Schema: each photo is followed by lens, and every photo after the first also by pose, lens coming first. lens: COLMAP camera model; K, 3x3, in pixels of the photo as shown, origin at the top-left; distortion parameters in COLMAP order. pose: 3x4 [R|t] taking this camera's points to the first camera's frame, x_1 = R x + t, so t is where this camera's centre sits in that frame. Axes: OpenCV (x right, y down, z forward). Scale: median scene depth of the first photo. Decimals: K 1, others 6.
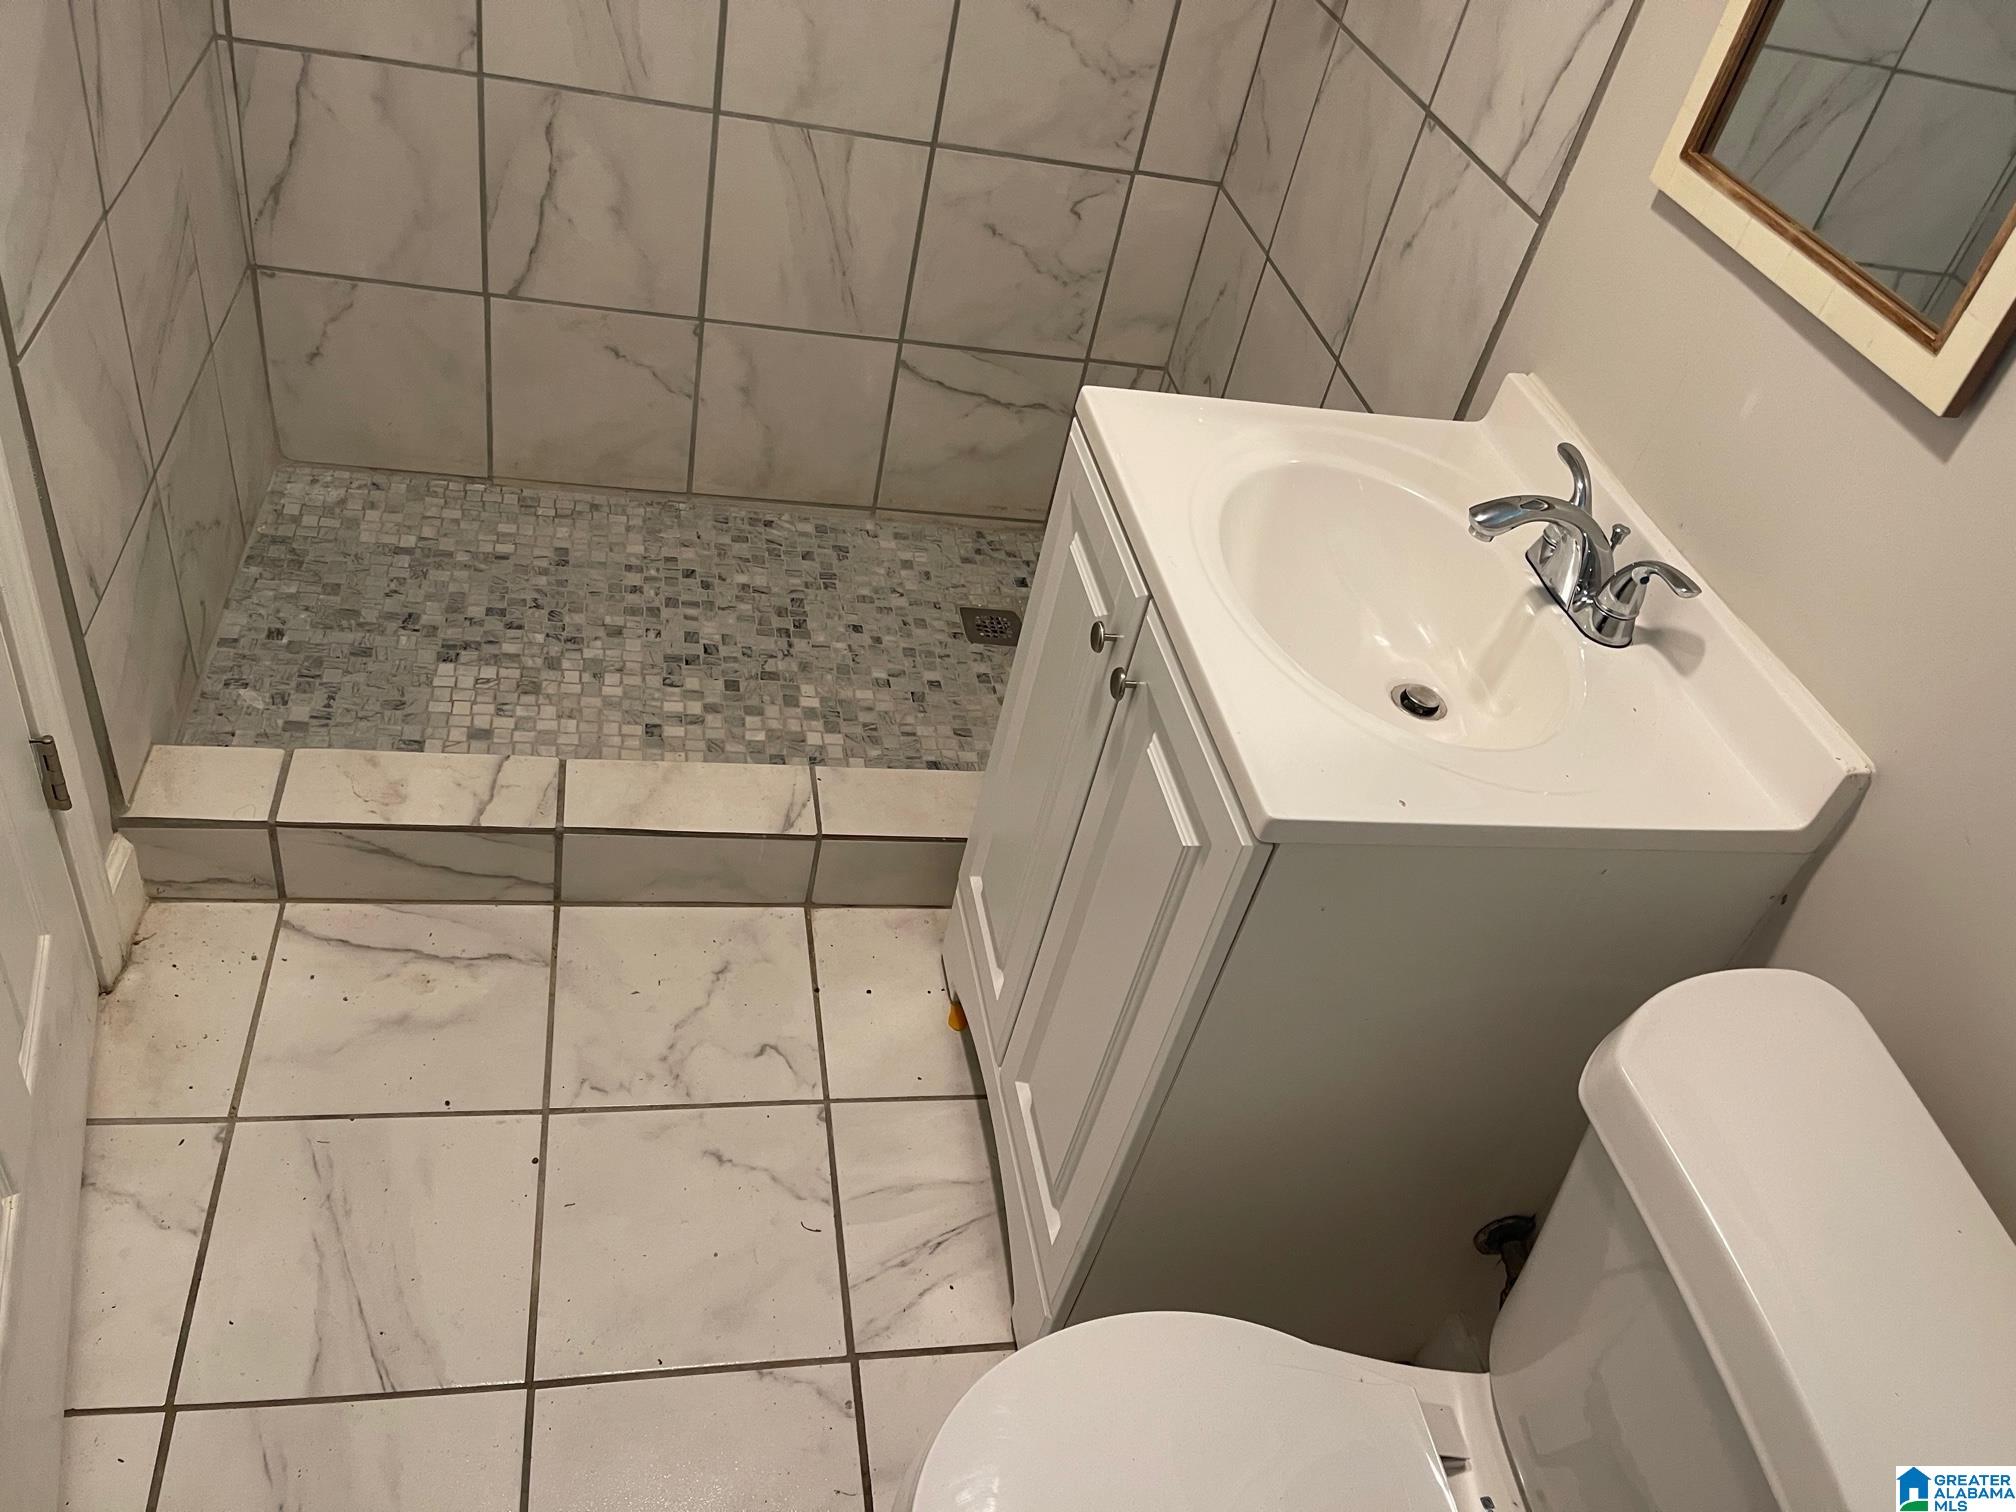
lens RADIAL K [[1535.9, 0, 1022.7], [0, 1535.9, 757.7], [0, 0, 1]] dist [0.071441, -0.077908]
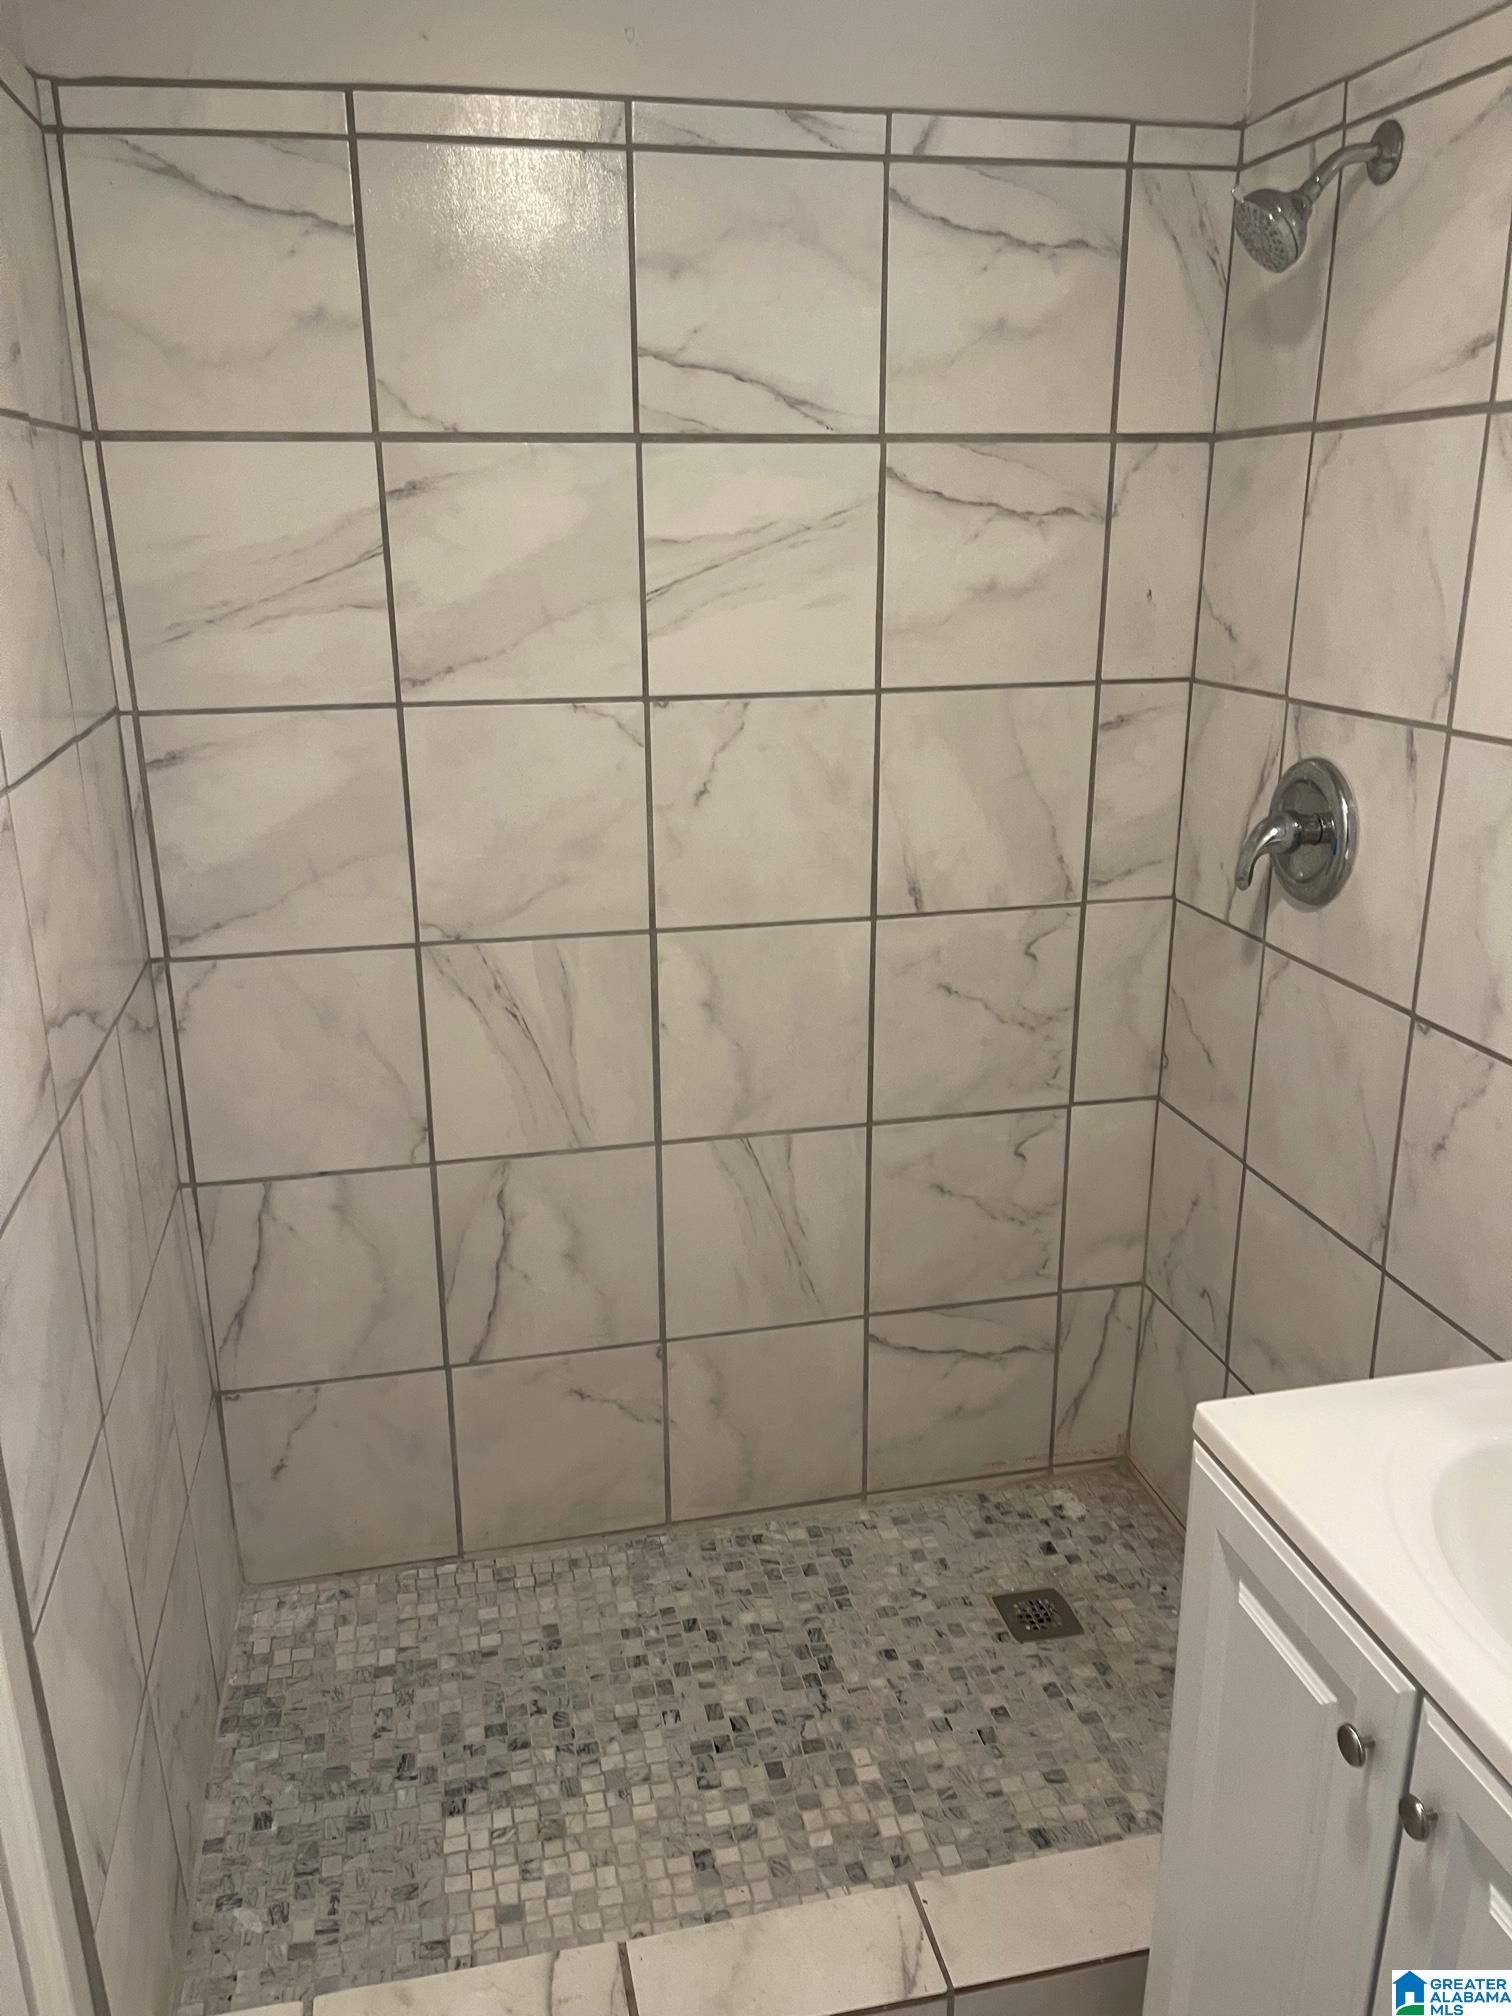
lens RADIAL K [[1535.9, 0, 758.3], [0, 1535.9, 996.8], [0, 0, 1]] dist [0.071441, -0.077908]
pose [[0.976868, -0.211943, -0.028448, -0.083571], [0.184336, 0.902022, -0.390355, -0.098680], [0.108393, 0.376081, 0.920225, 0.052068]]
